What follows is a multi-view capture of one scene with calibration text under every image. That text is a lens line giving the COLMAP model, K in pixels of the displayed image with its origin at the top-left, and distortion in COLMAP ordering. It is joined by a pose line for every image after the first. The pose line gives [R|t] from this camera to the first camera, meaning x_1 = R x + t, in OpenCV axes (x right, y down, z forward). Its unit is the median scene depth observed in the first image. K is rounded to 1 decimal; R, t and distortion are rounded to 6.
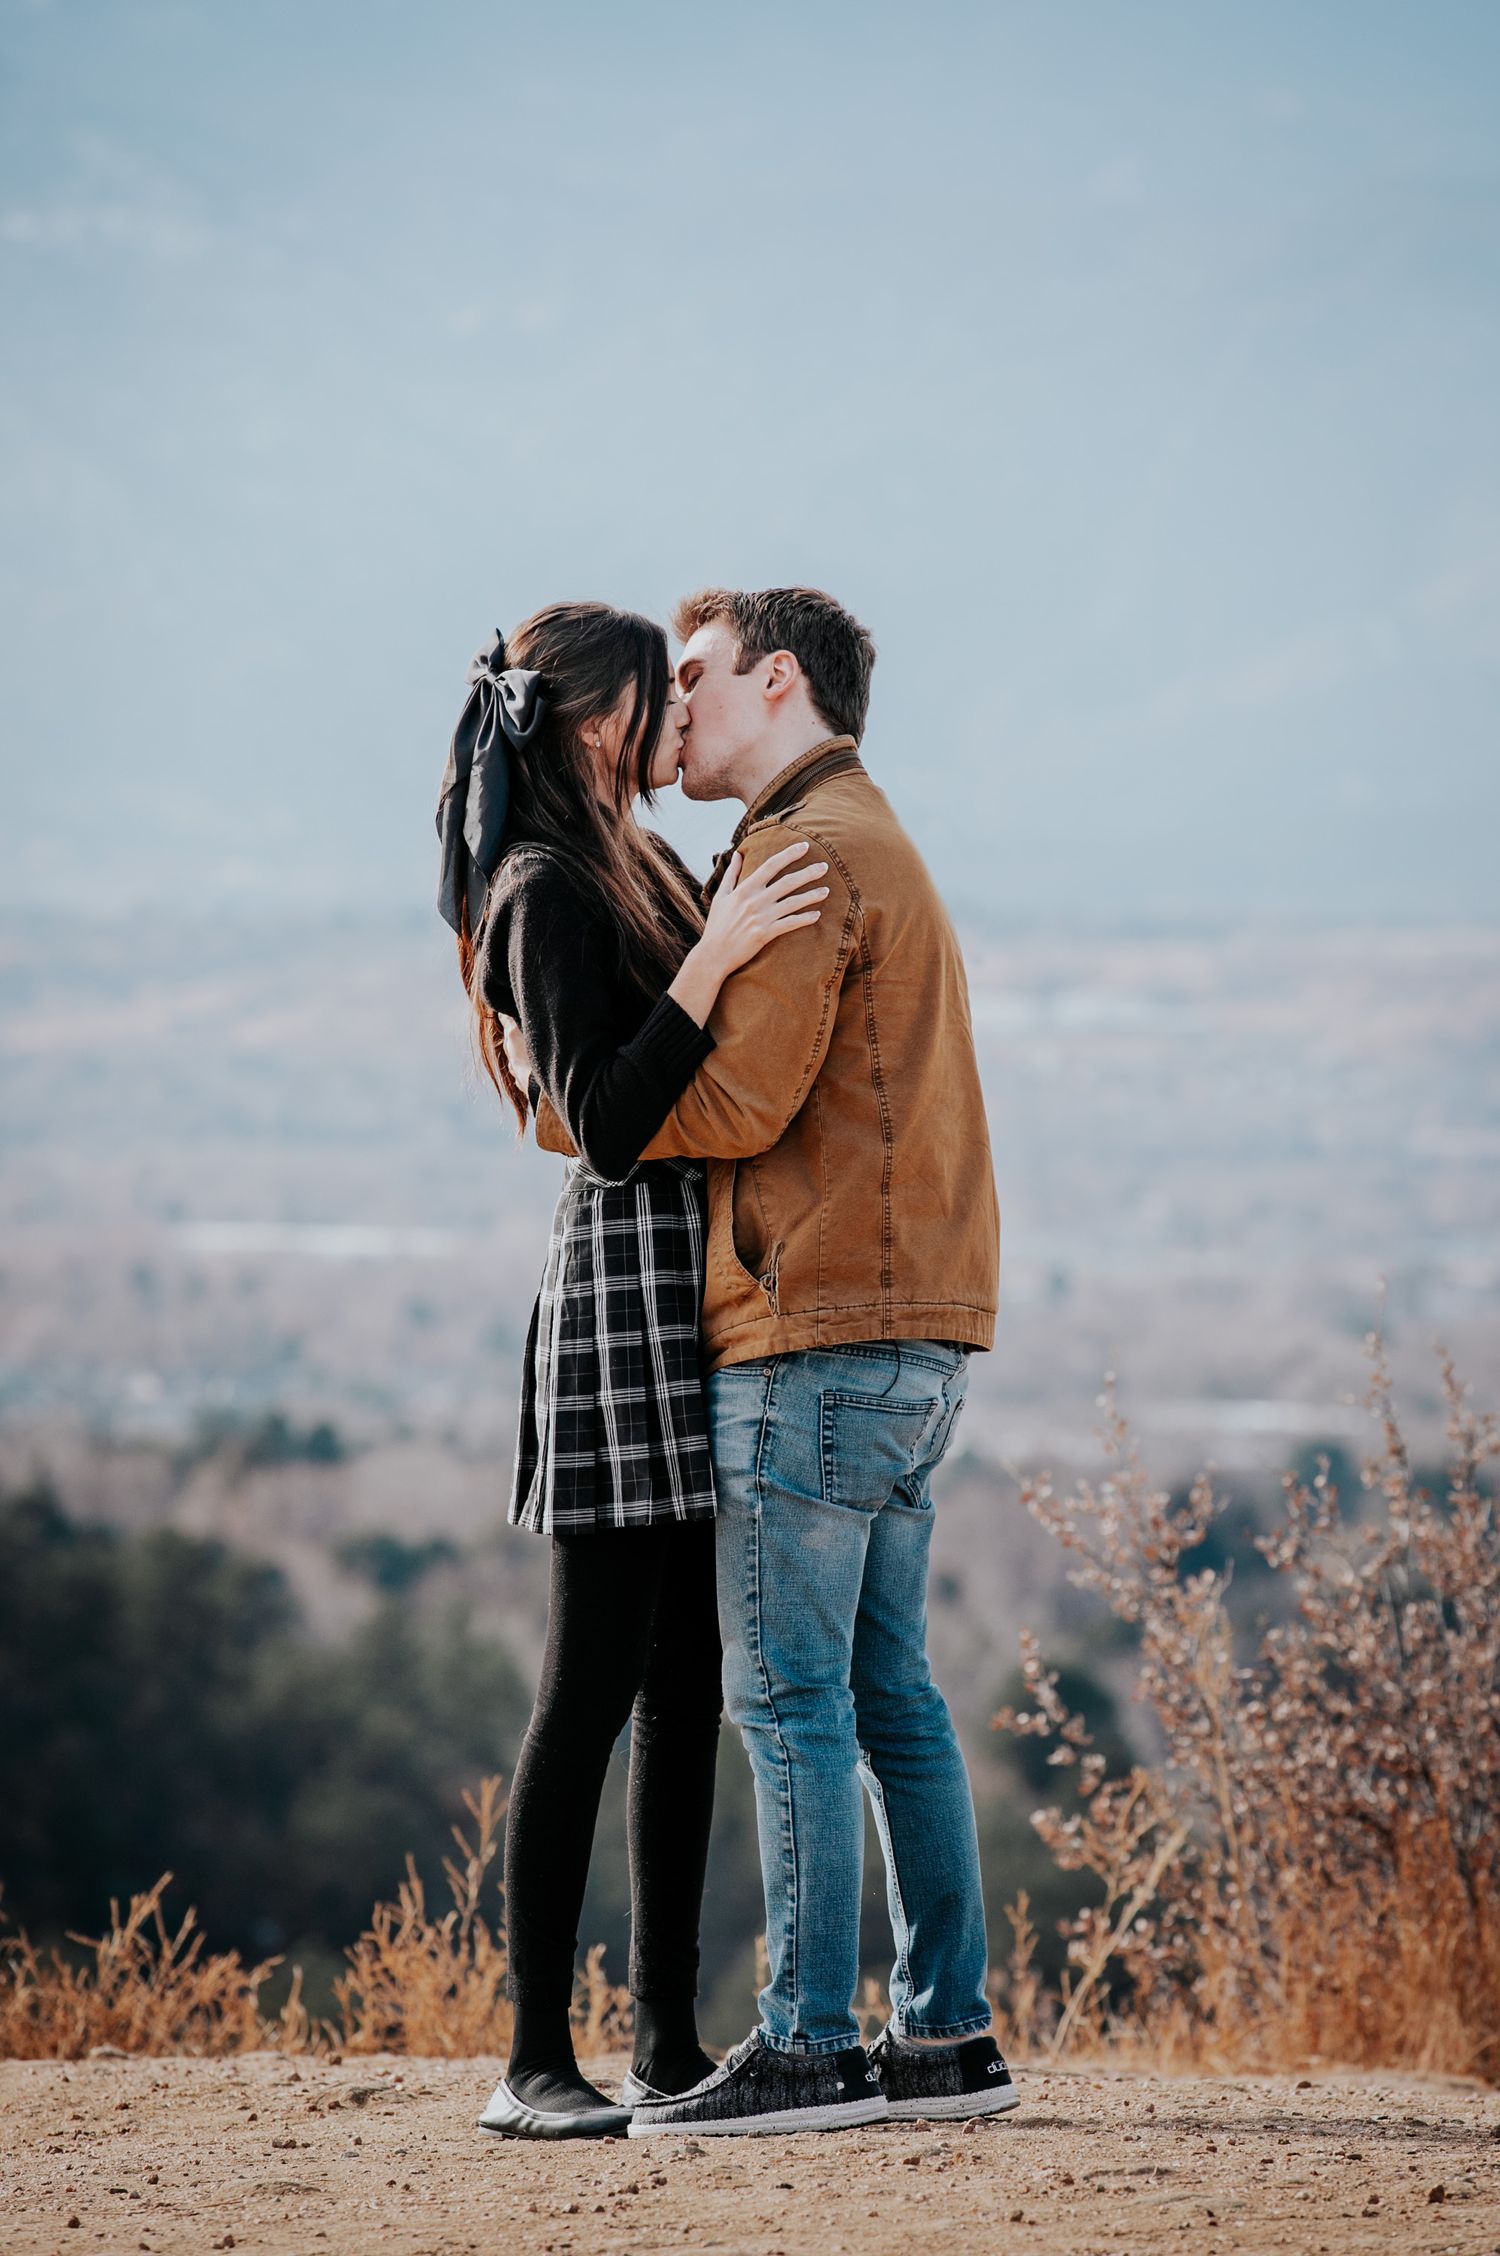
lens RADIAL K [[11910.8, 0, 877.0], [0, 11910.8, 1129.7], [0, 0, 1]] dist [0.837581, 19.560564]
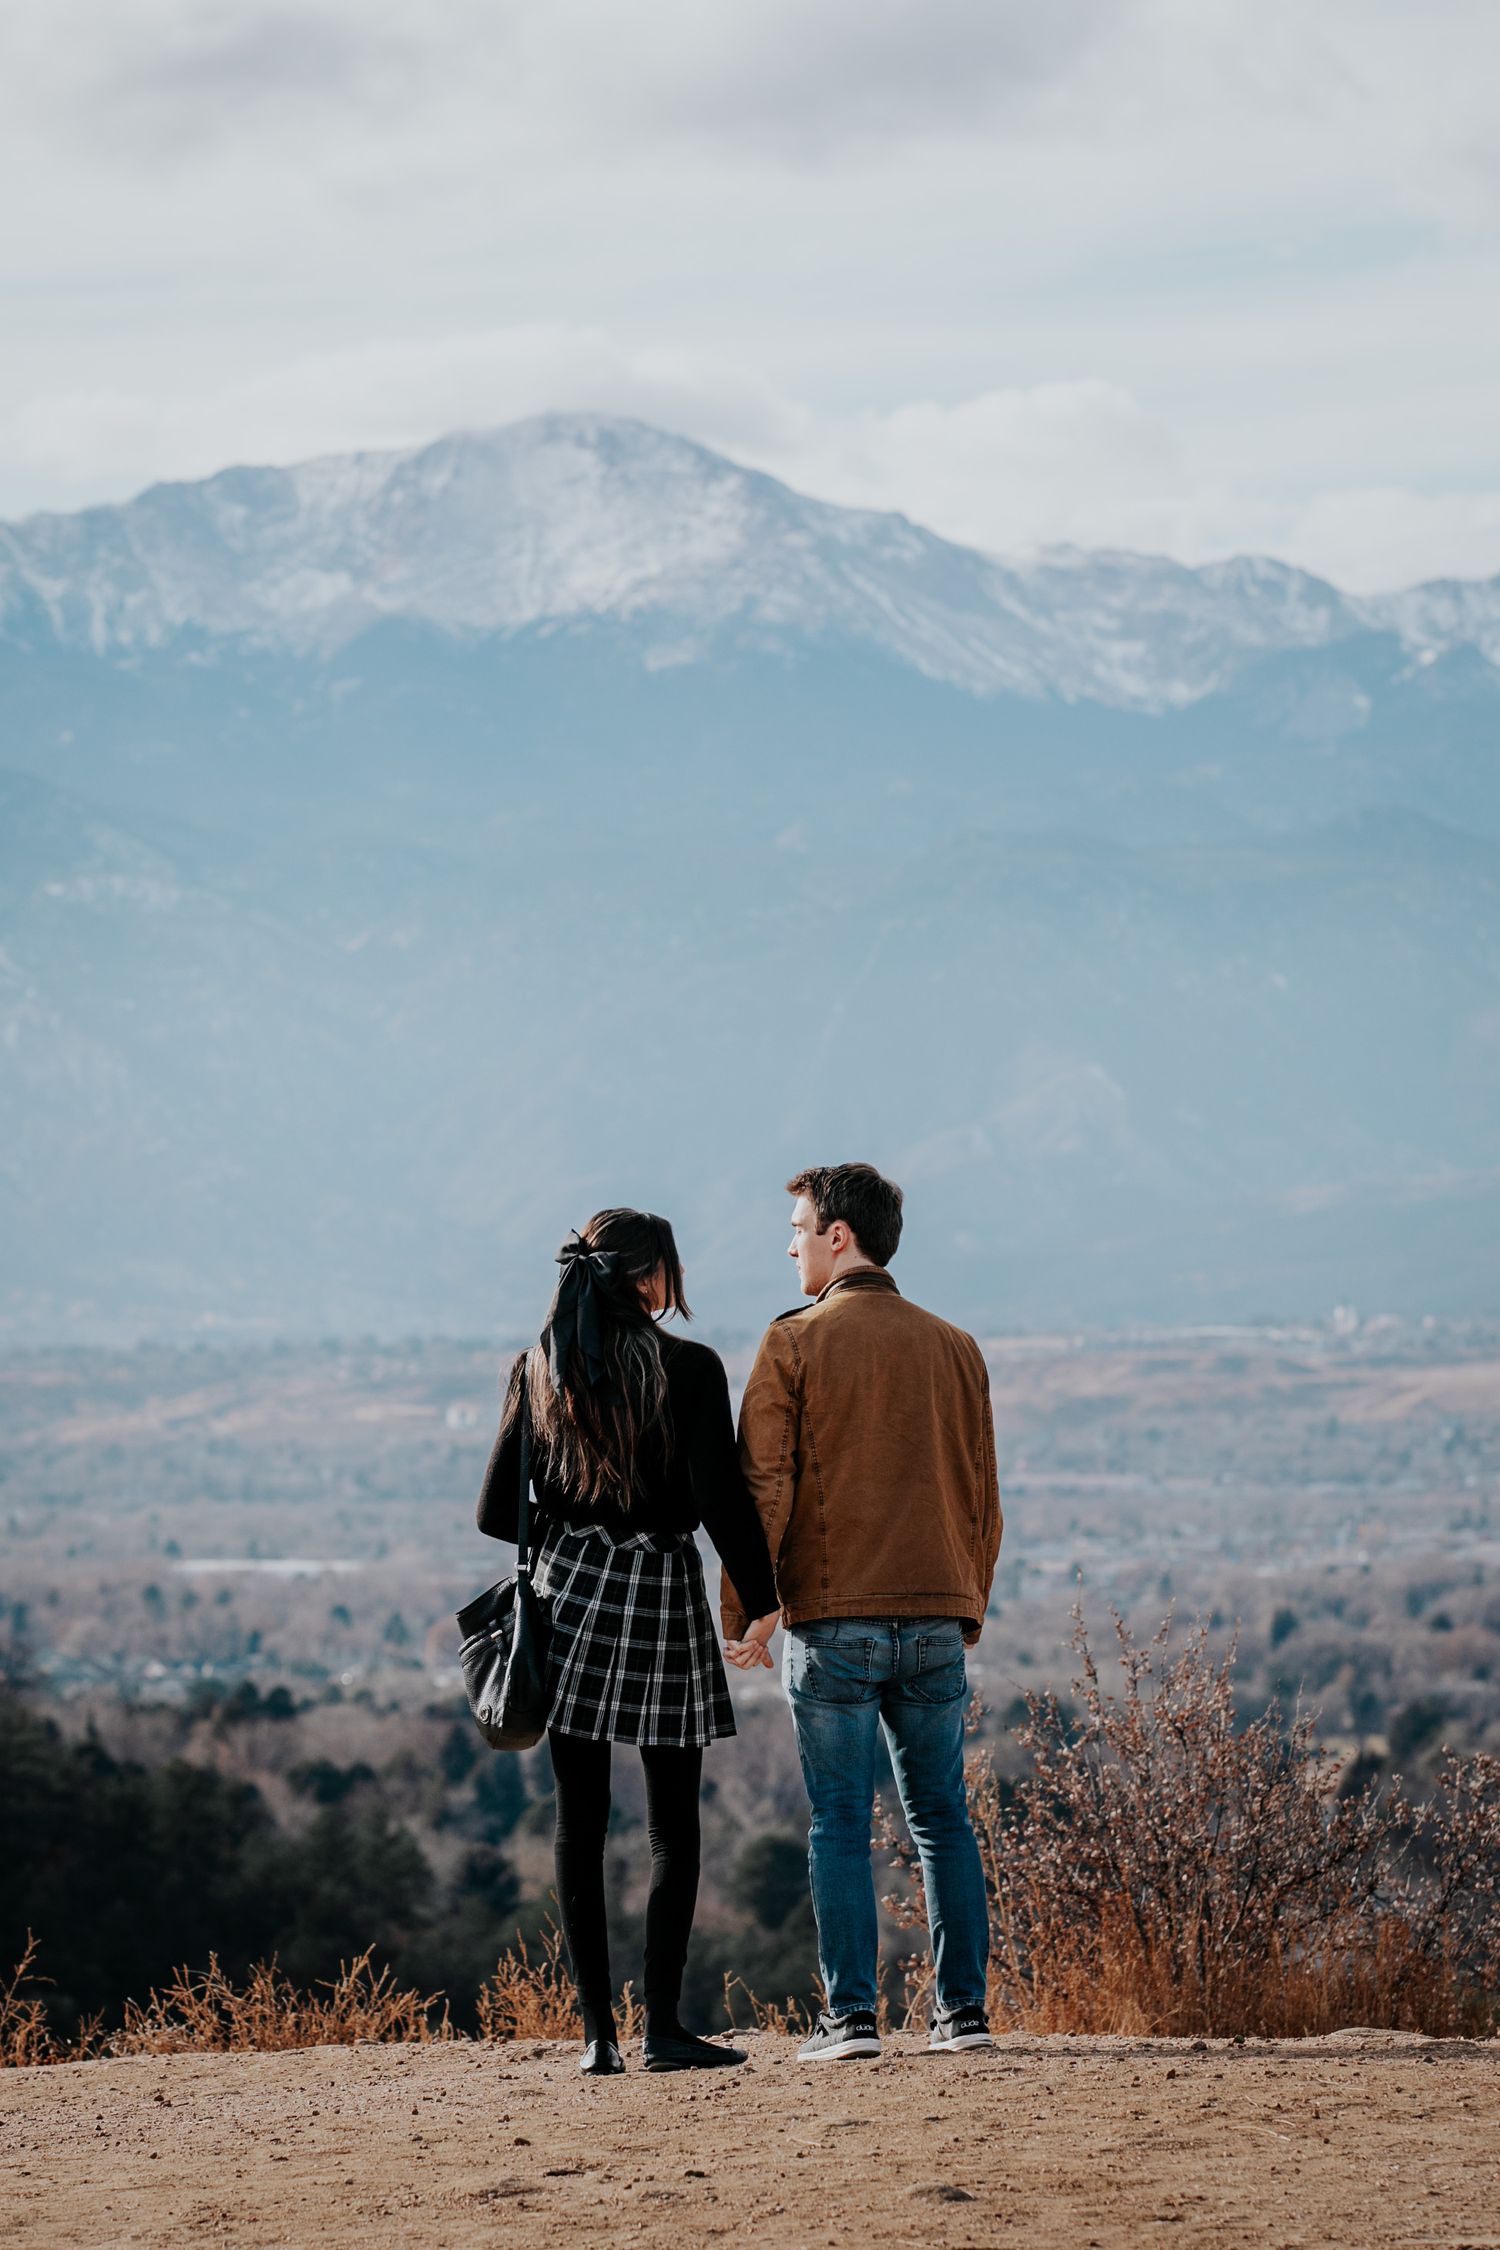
lens RADIAL K [[8693.2, 0, 755.5], [0, 8693.2, 1289.5], [0, 0, 1]] dist [-0.005117, 5.093928]
pose [[0.999390, -0.026598, 0.022649, -0.030033], [0.027067, 0.999420, -0.020681, -0.003035], [-0.022086, 0.021282, 0.999530, -0.219264]]
